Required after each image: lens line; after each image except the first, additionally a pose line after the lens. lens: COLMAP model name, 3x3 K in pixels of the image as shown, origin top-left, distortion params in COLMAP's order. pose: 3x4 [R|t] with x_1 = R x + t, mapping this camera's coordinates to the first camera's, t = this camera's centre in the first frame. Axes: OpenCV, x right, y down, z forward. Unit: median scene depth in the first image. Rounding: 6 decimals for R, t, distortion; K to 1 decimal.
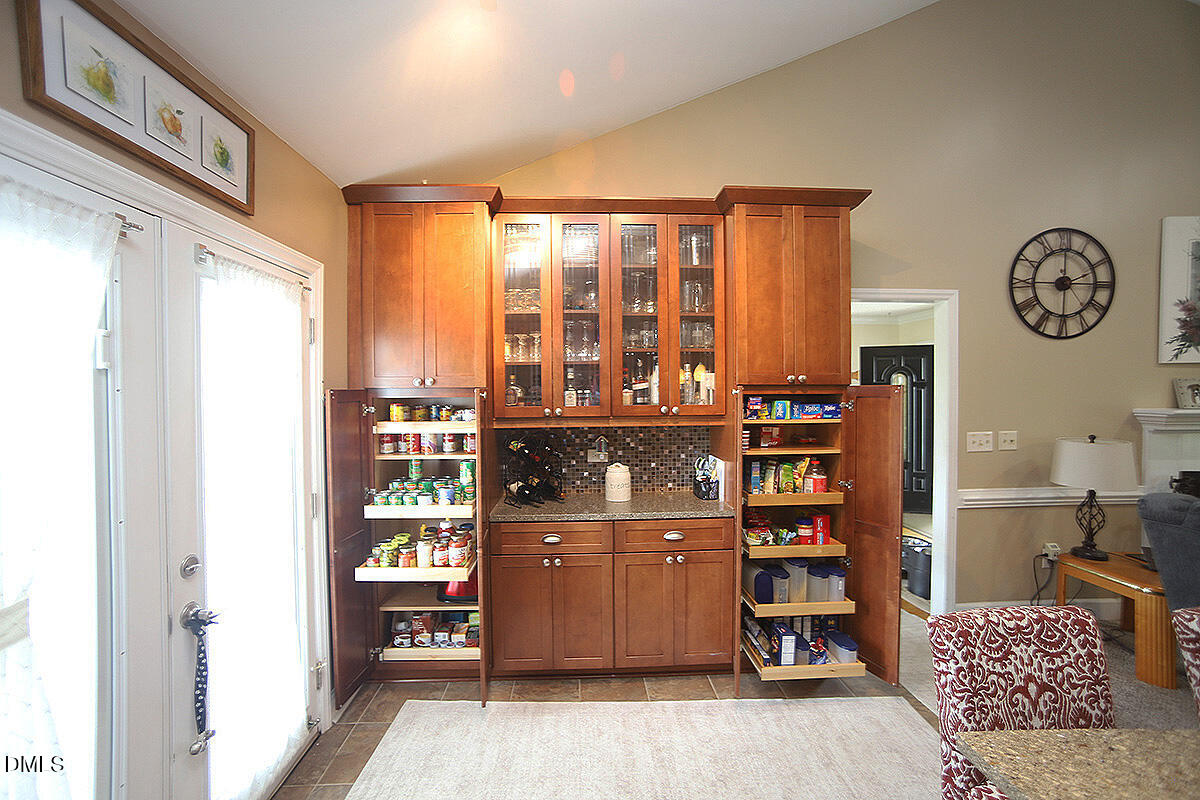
lens RADIAL K [[481.1, 0, 596.1], [0, 481.1, 397.4], [0, 0, 1]] dist [-0.063866, 0.029731]
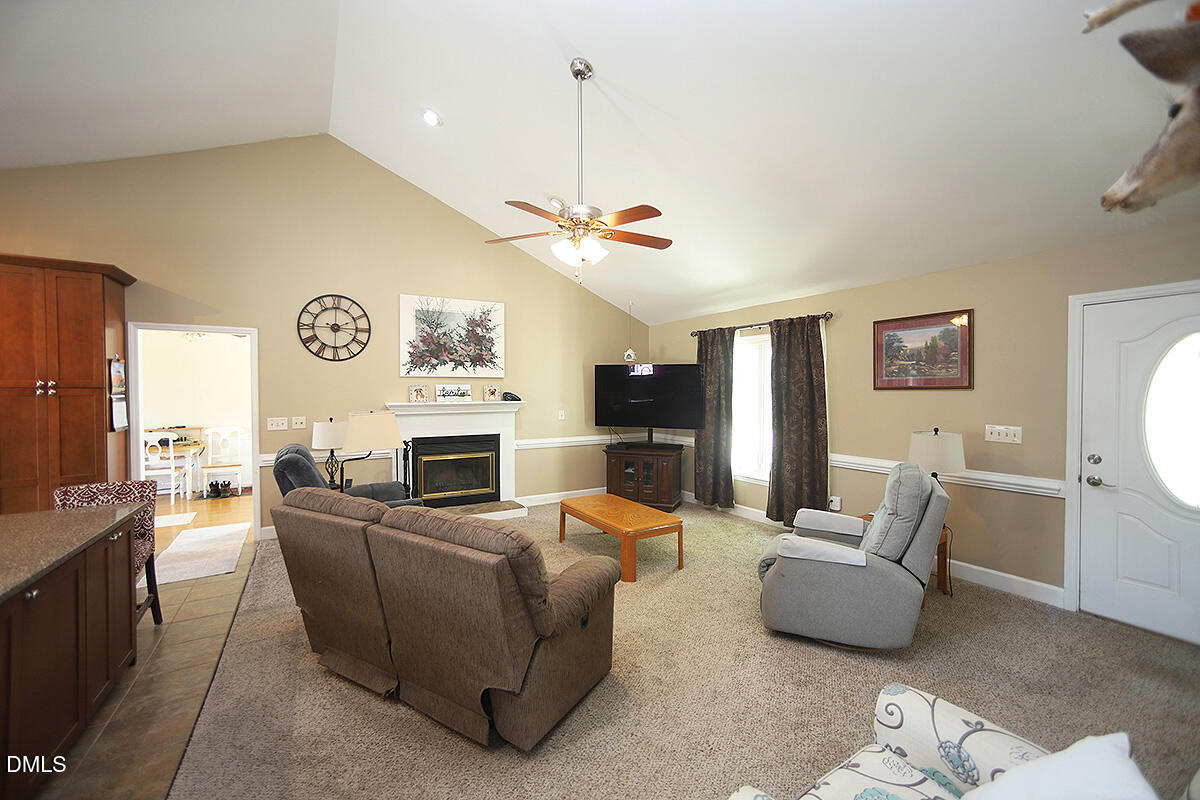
lens RADIAL K [[481.1, 0, 596.1], [0, 481.1, 397.4], [0, 0, 1]] dist [-0.063866, 0.029731]
pose [[0.875460, -0.003607, 0.483277, 1.167796], [0.003739, 0.999993, 0.000689, 0.007909], [-0.483276, 0.001204, 0.875467, -1.087799]]
